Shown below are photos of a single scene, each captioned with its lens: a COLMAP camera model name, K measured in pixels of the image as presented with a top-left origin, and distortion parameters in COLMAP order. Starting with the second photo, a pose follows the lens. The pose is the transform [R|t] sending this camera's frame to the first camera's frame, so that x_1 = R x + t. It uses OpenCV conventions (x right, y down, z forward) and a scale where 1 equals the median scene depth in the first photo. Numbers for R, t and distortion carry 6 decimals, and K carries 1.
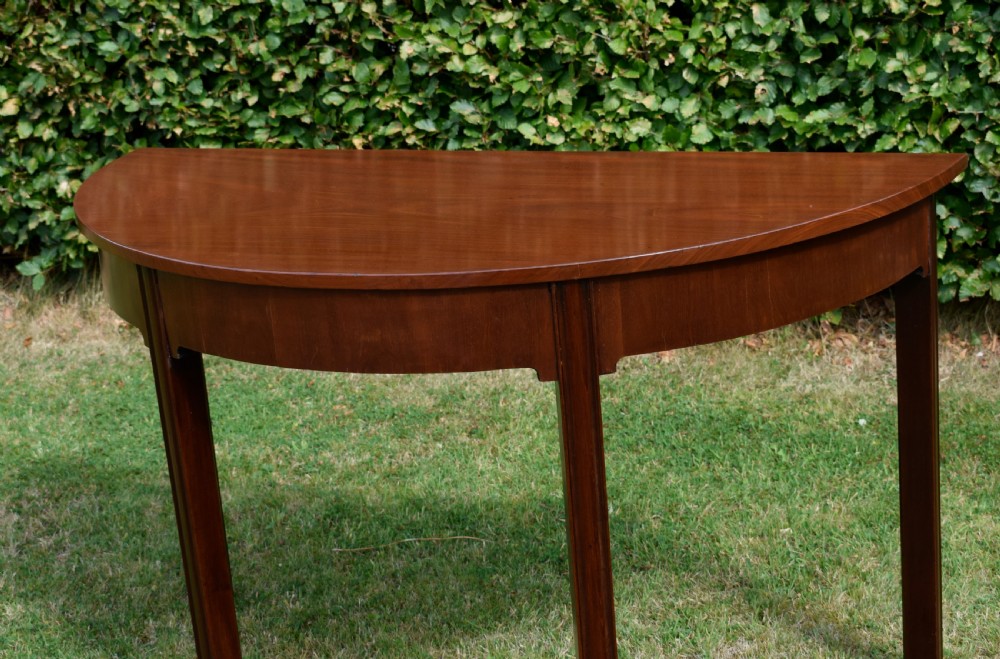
lens RADIAL K [[1973.6, 0, 501.5], [0, 1973.6, 321.1], [0, 0, 1]] dist [-0.022115, 0.000000]
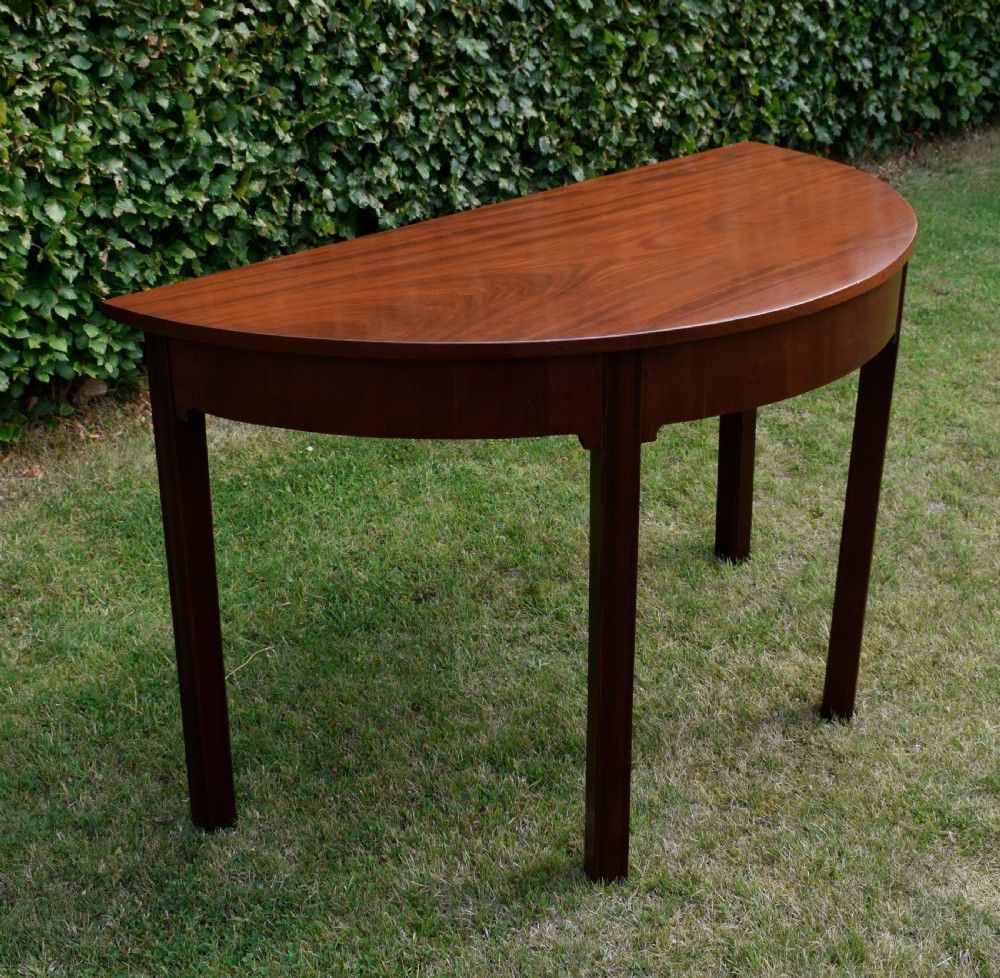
lens RADIAL K [[1582.7, 0, 483.5], [0, 1582.7, 441.3], [0, 0, 1]] dist [-0.028171, 0.000000]
pose [[0.394796, -0.274213, 0.876894, -0.531548], [0.257390, 0.949215, 0.180946, -0.085064], [-0.881979, 0.154267, 0.445326, 0.464347]]
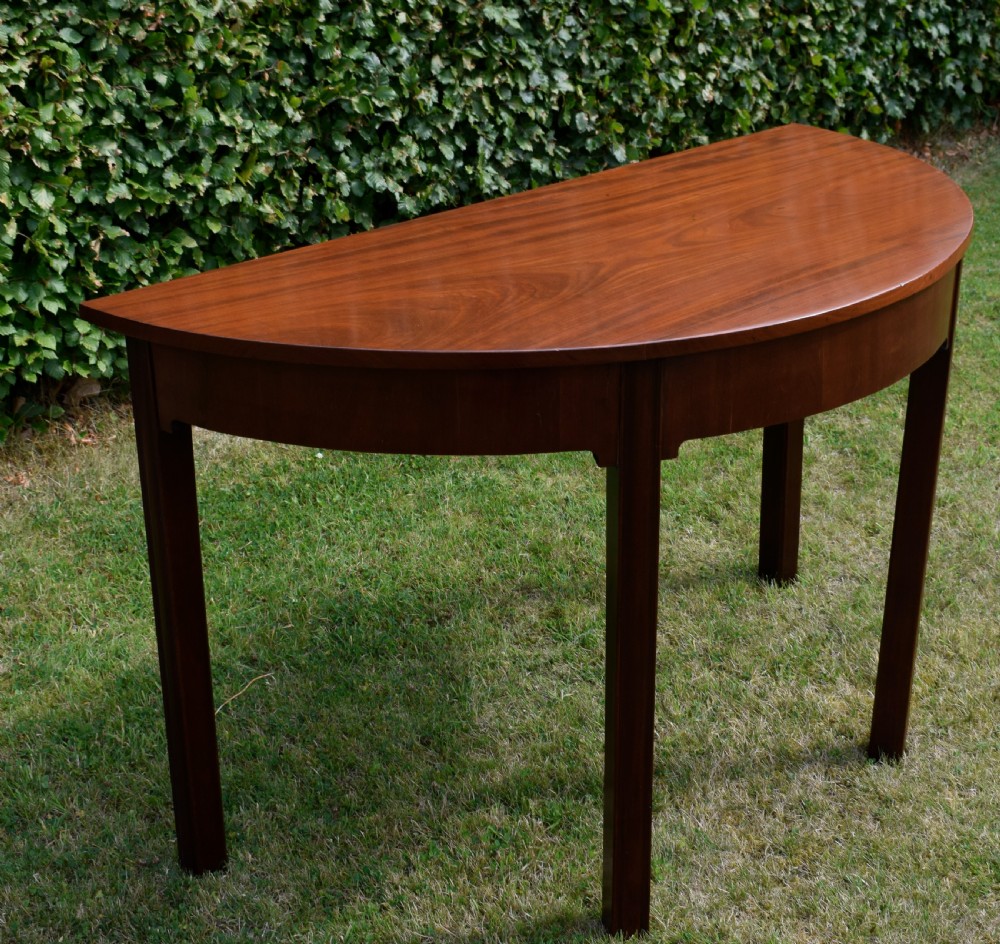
lens RADIAL K [[1745.5, 0, 482.6], [0, 1745.5, 444.7], [0, 0, 1]] dist [-0.025124, 0.000000]
pose [[0.421130, -0.275480, 0.864153, -0.532026], [0.257343, 0.949896, 0.177402, -0.088468], [-0.869726, 0.147674, 0.470923, 0.450091]]
